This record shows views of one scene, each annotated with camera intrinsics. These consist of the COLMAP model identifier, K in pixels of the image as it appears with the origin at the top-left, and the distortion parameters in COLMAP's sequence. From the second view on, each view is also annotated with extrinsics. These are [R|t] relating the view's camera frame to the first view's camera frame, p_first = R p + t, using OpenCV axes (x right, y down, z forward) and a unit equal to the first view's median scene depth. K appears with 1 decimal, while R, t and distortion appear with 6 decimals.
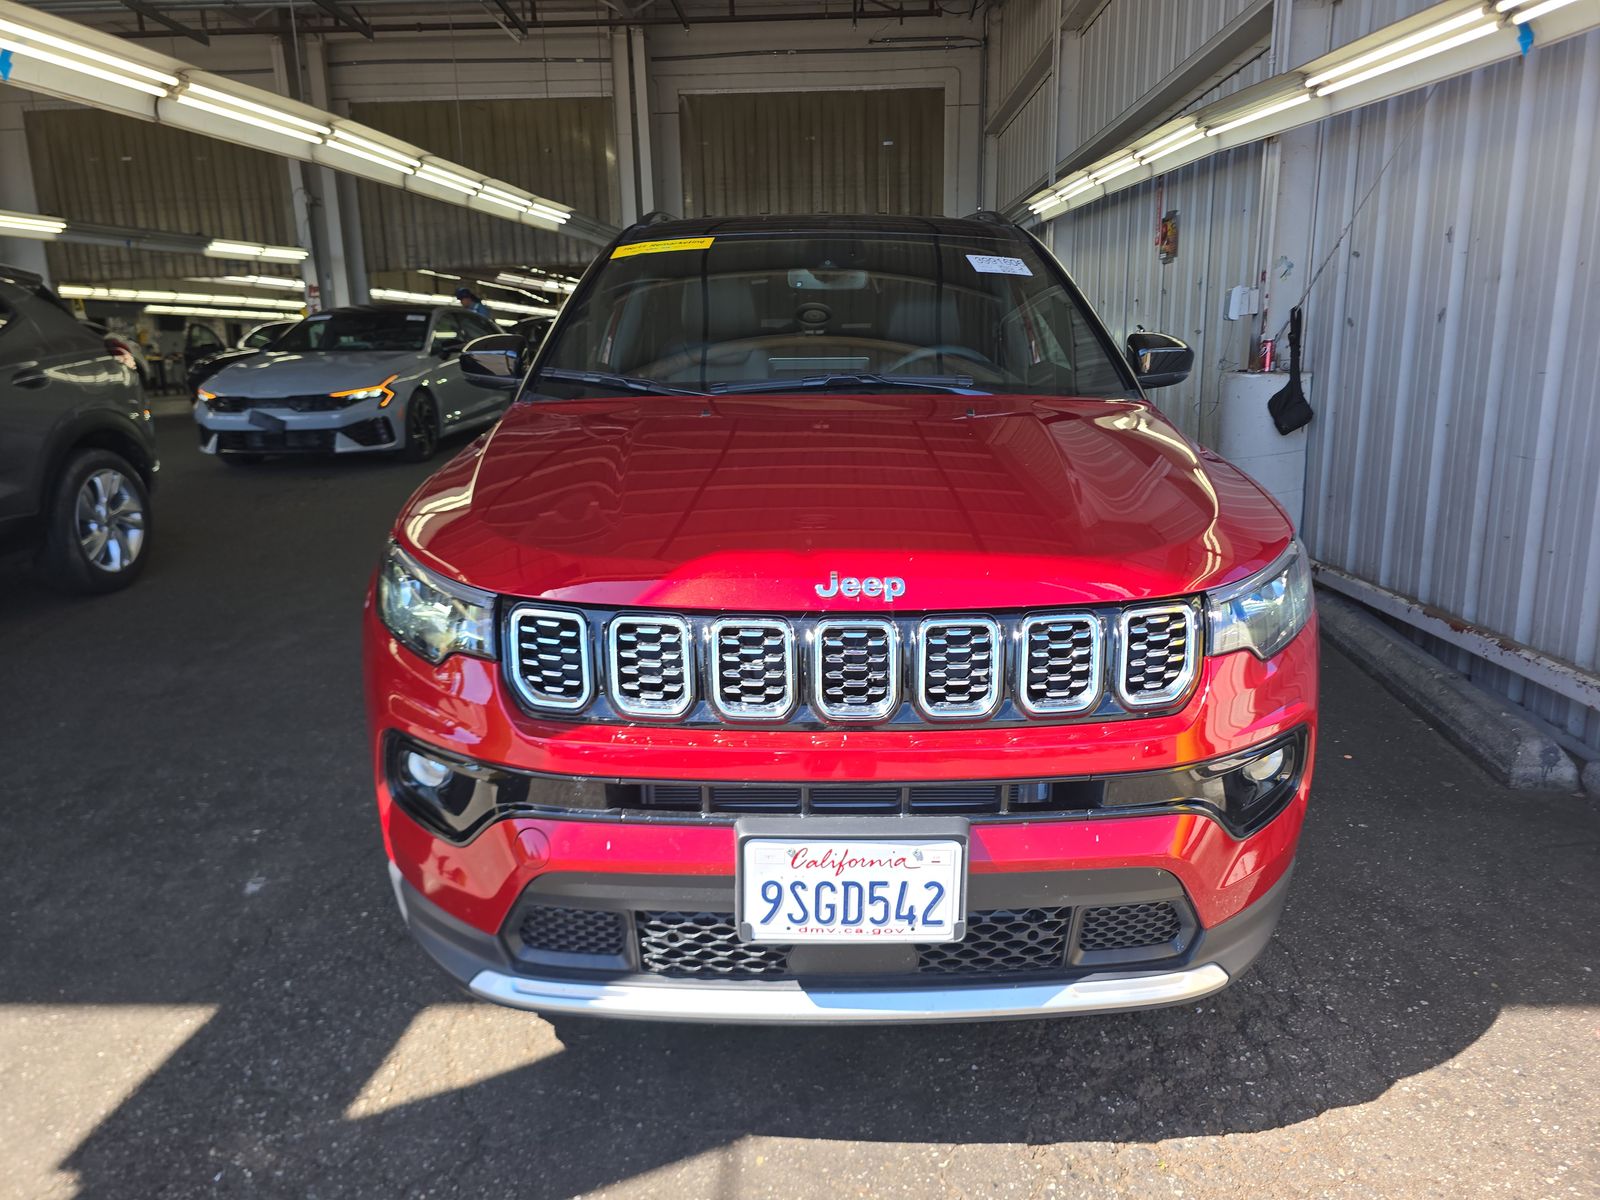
lens RADIAL K [[1085.0, 0, 800.0], [0, 1085.0, 600.0], [0, 0, 1]] dist [-0.006761, 0.004022]
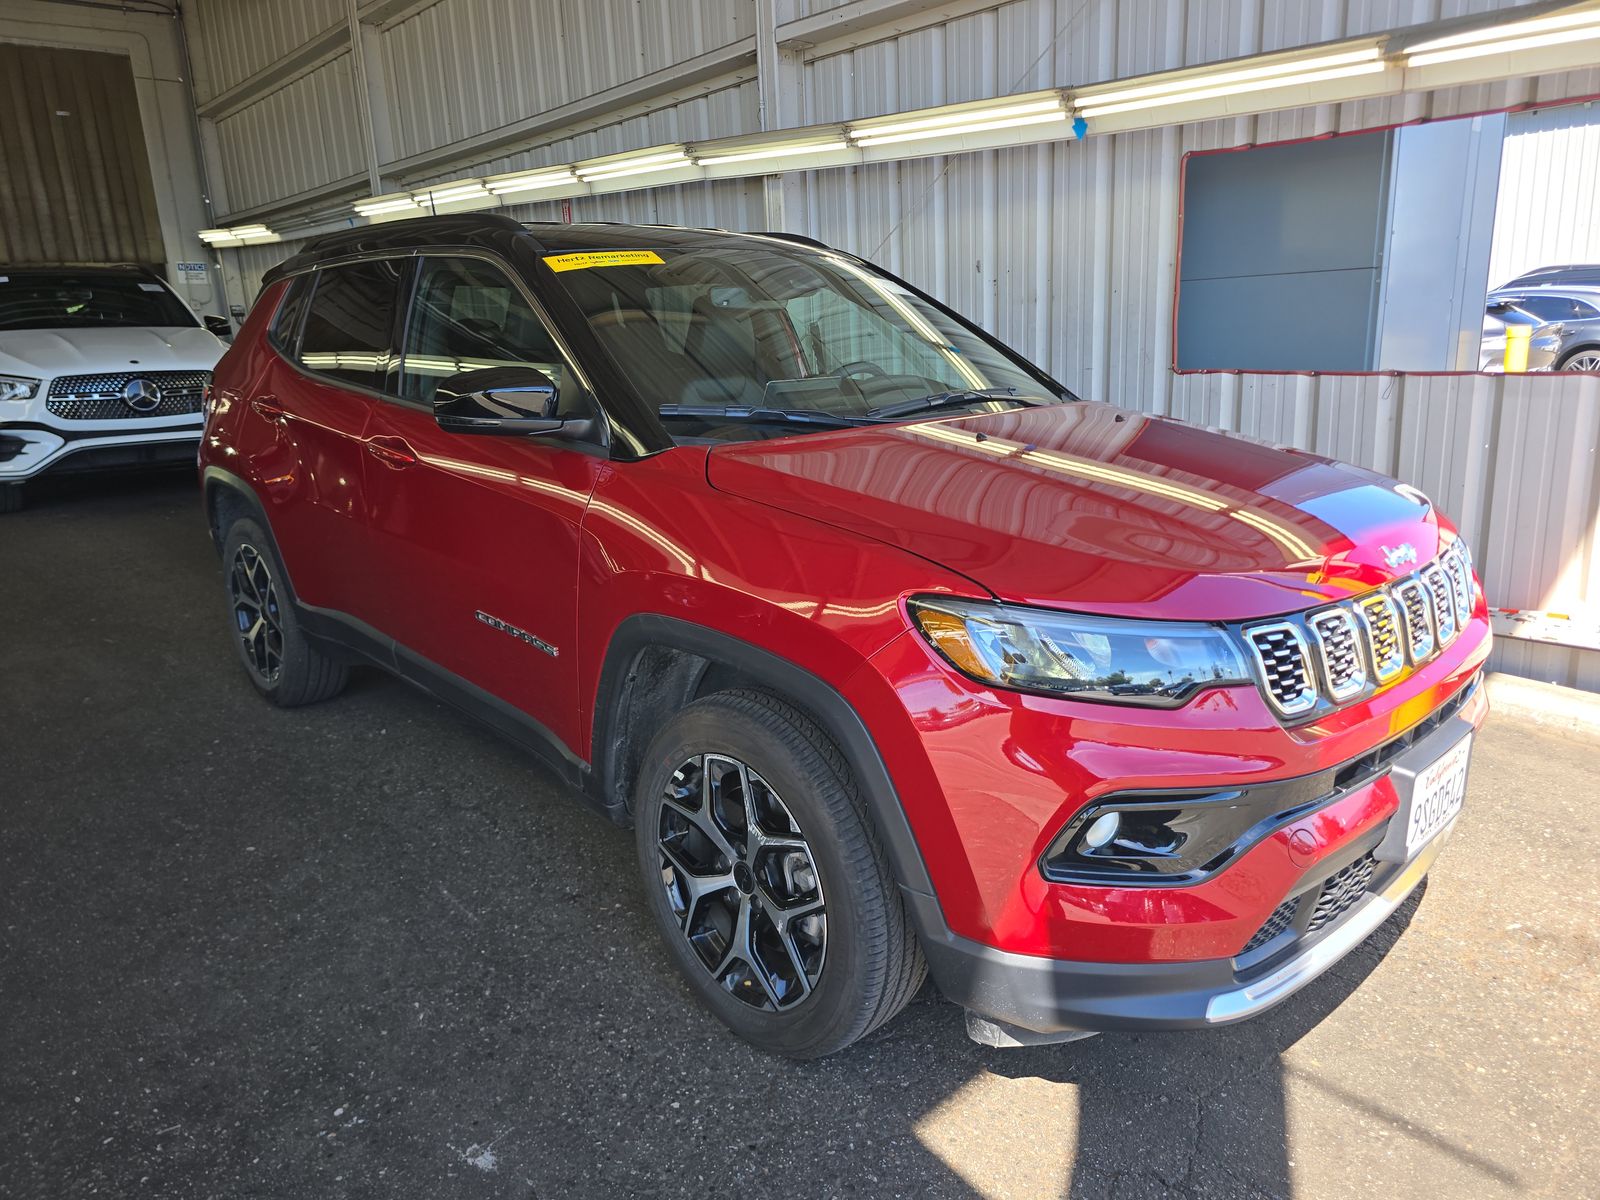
lens RADIAL K [[1085.0, 0, 800.0], [0, 1085.0, 600.0], [0, 0, 1]] dist [-0.006761, 0.004022]
pose [[0.722352, -0.184533, 0.666449, -0.200266], [0.185465, 0.980128, 0.070365, -0.027674], [-0.666190, 0.072775, 0.742222, 0.081900]]
